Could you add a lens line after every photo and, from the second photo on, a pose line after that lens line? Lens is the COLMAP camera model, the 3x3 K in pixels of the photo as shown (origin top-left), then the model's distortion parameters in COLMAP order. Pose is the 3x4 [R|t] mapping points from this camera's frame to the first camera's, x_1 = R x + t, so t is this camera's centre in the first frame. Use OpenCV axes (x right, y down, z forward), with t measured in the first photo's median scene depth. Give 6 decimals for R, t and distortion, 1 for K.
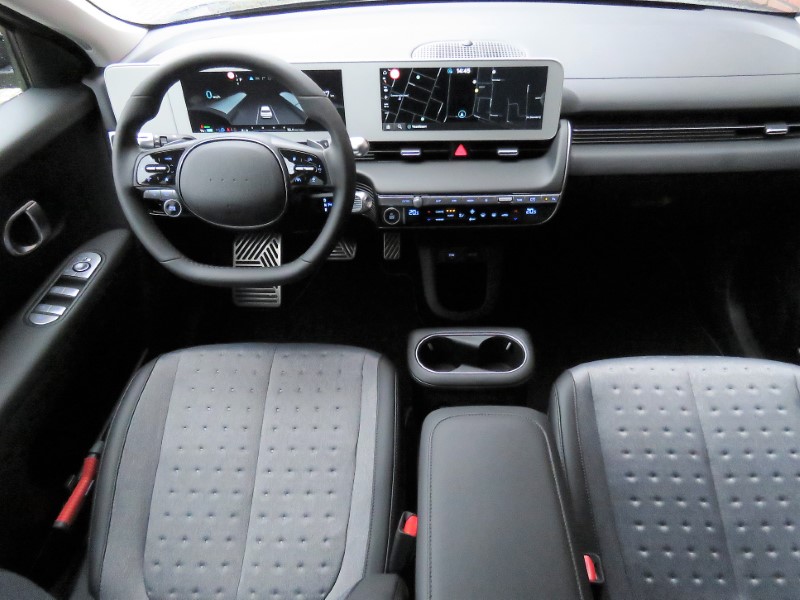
lens RADIAL K [[581.8, 0, 401.2], [0, 581.8, 292.7], [0, 0, 1]] dist [-0.000022, -0.000256]
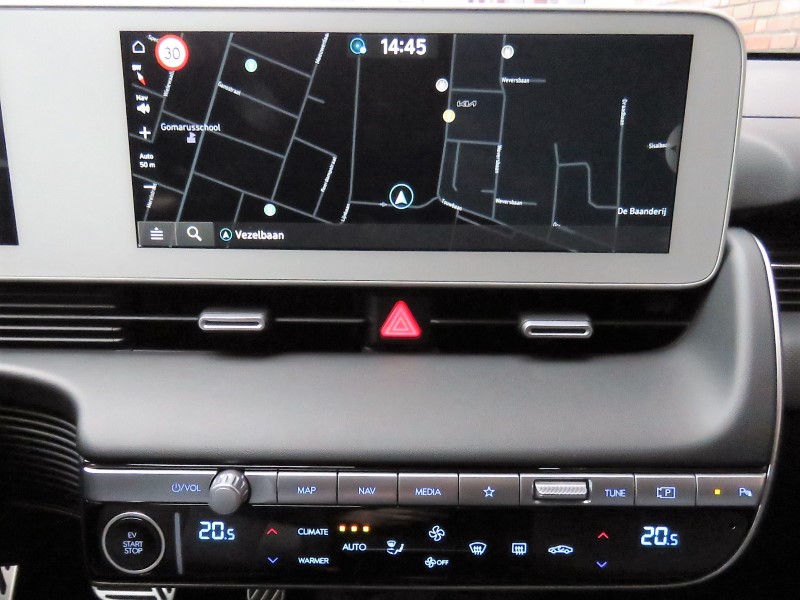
lens RADIAL K [[665.5, 0, 416.4], [0, 665.5, 355.0], [0, 0, 1]] dist [0.001382, 0.002300]
pose [[0.998092, 0.029719, 0.054123, 0.095518], [-0.011530, 0.950834, -0.309488, -0.124418], [-0.060659, 0.308273, 0.949362, 0.699336]]
